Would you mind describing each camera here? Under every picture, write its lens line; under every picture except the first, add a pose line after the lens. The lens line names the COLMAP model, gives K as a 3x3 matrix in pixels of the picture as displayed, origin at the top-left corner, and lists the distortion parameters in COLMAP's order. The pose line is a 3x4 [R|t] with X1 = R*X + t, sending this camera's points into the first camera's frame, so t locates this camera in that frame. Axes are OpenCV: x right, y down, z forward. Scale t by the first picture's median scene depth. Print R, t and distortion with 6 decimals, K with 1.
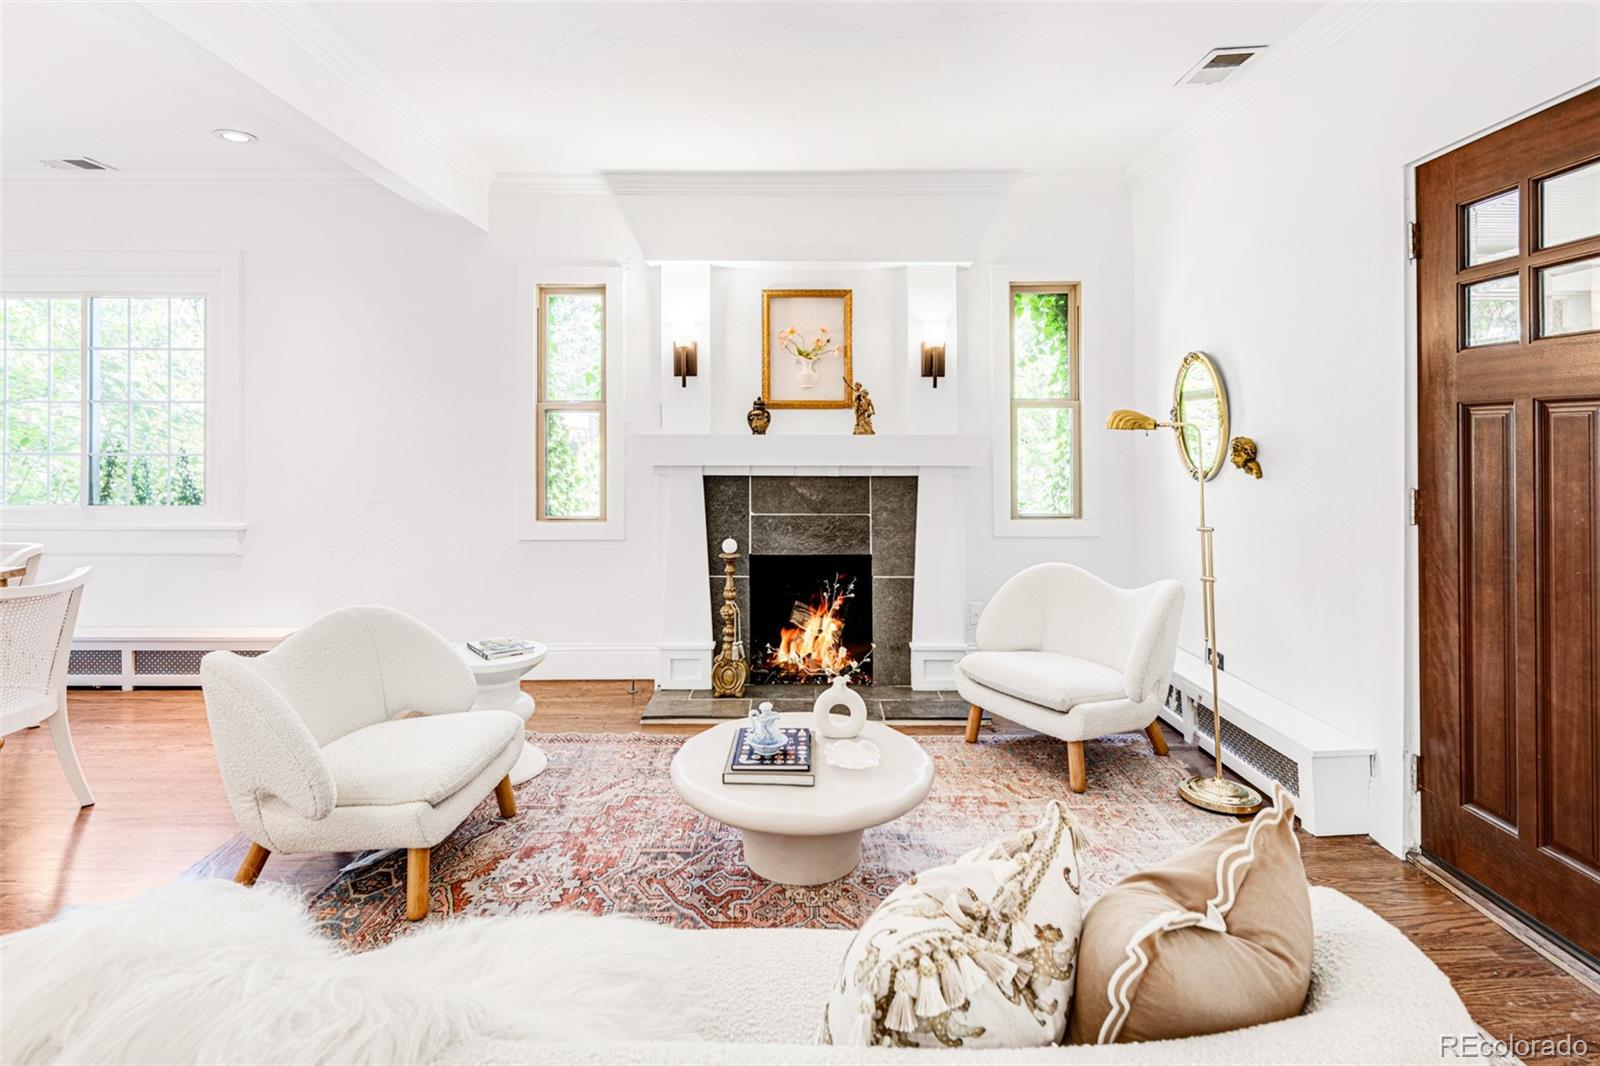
lens RADIAL K [[799.3, 0, 833.0], [0, 799.3, 536.0], [0, 0, 1]] dist [0.002101, -0.000530]
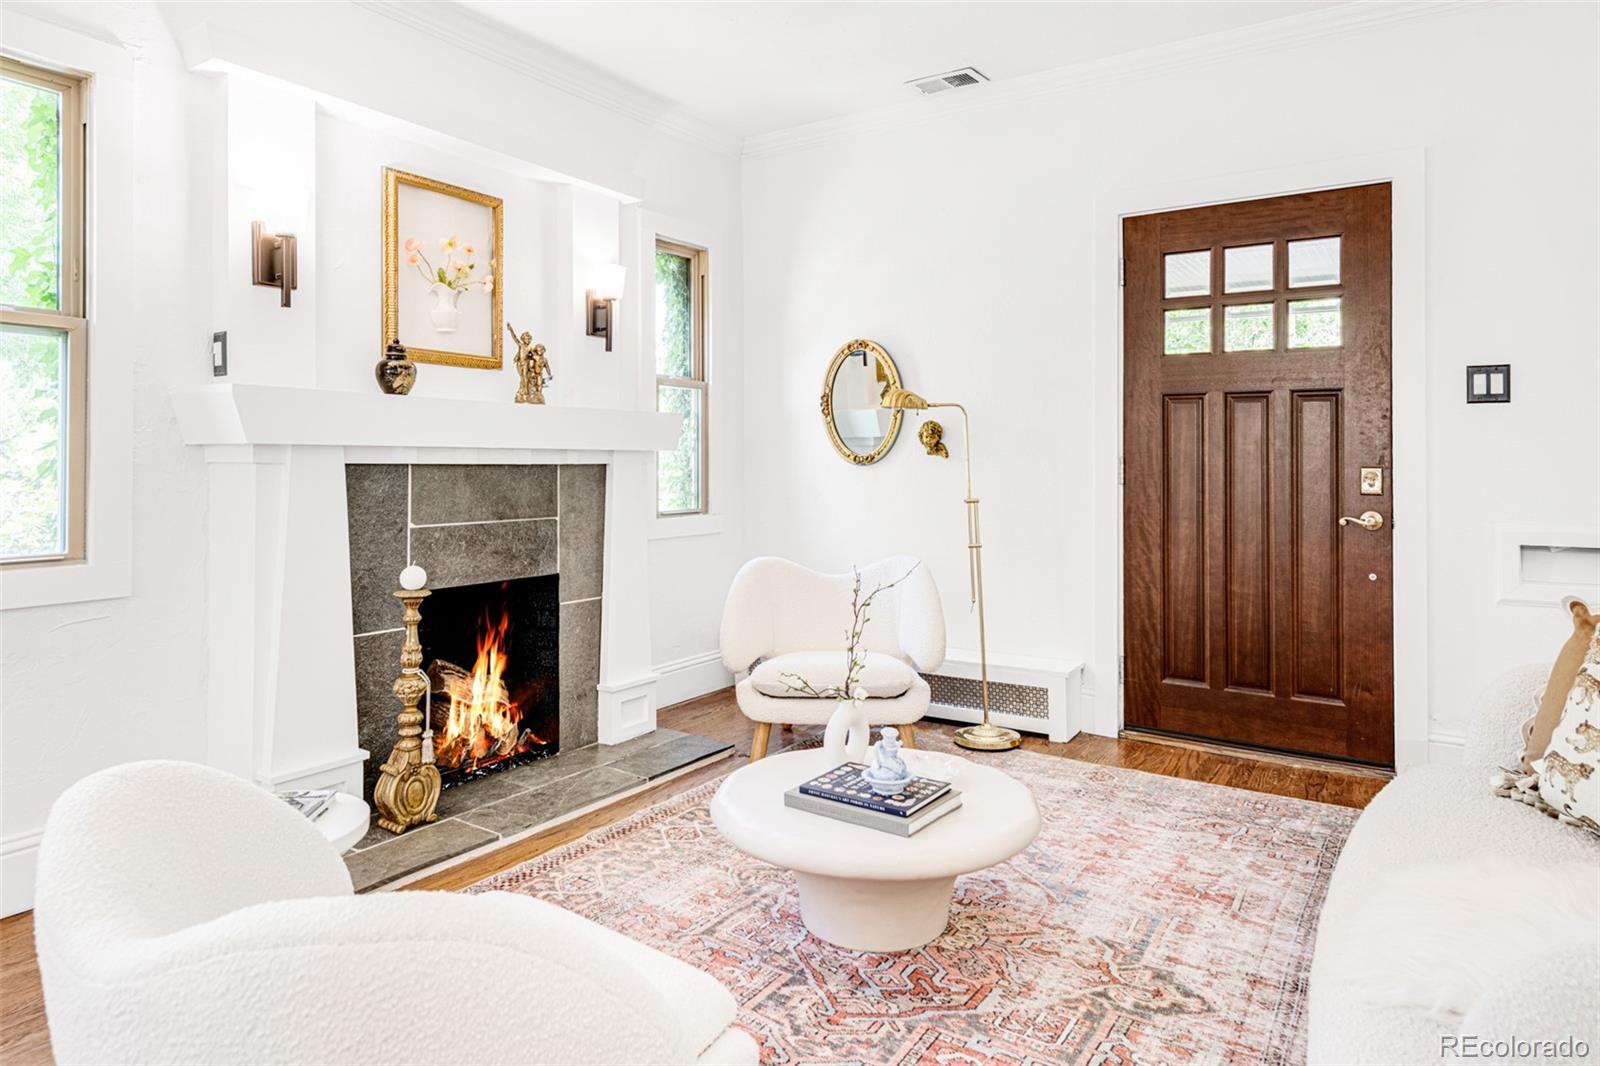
lens RADIAL K [[963.4, 0, 801.4], [0, 963.4, 562.4], [0, 0, 1]] dist [-0.000472, -0.001214]
pose [[0.553221, -0.085414, 0.828644, -0.566715], [0.097374, 0.994541, 0.037505, 0.002189], [-0.827324, 0.059940, 0.558518, 0.337038]]
